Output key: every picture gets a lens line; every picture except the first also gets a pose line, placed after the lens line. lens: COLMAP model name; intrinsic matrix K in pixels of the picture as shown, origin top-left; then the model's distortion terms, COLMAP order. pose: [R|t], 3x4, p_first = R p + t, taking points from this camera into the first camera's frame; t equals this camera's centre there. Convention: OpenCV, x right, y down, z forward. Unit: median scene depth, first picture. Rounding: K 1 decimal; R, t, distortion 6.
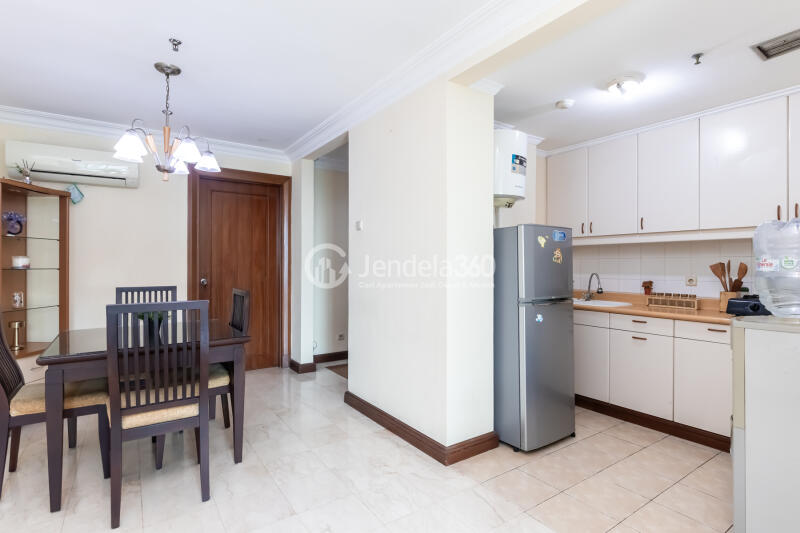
lens RADIAL K [[400.4, 0, 406.3], [0, 400.4, 265.4], [0, 0, 1]] dist [0.001981, 0.000374]
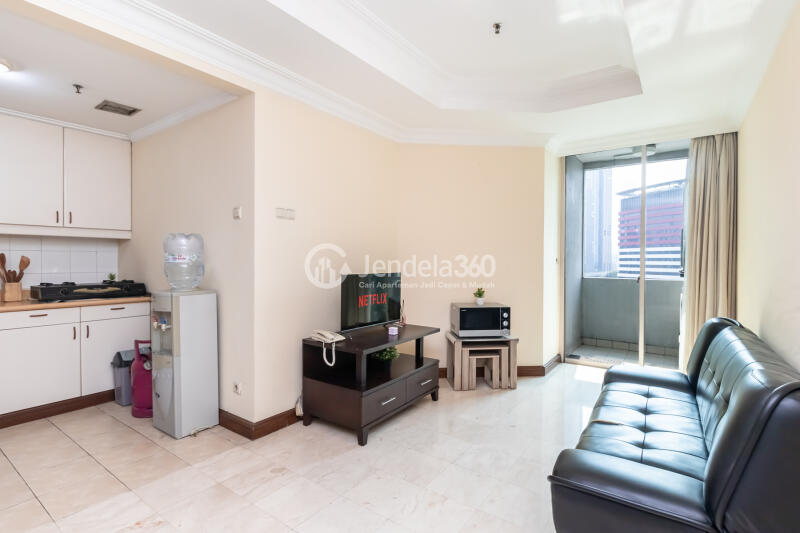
lens RADIAL K [[400.4, 0, 406.3], [0, 400.4, 265.4], [0, 0, 1]] dist [0.001981, 0.000374]
pose [[-0.351519, -0.011938, 0.936105, -0.583866], [-0.005763, 0.999927, 0.010588, 0.001706], [-0.936163, -0.001673, -0.351563, 0.377602]]
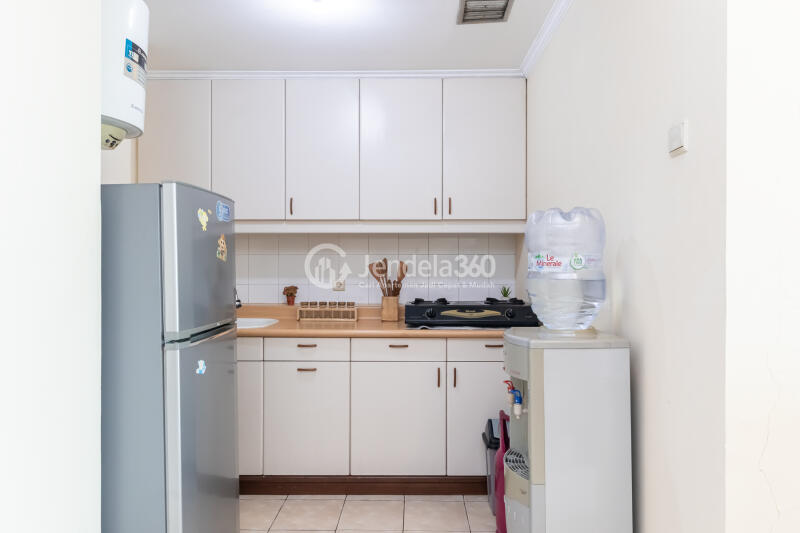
lens RADIAL K [[516.5, 0, 400.0], [0, 516.5, 266.5], [0, 0, 1]] dist [-0.002651, -0.000393]
pose [[0.583801, -0.003668, 0.811889, -0.052382], [0.000832, 0.999992, 0.003920, -0.000552], [-0.811896, -0.001613, 0.583799, 0.353755]]
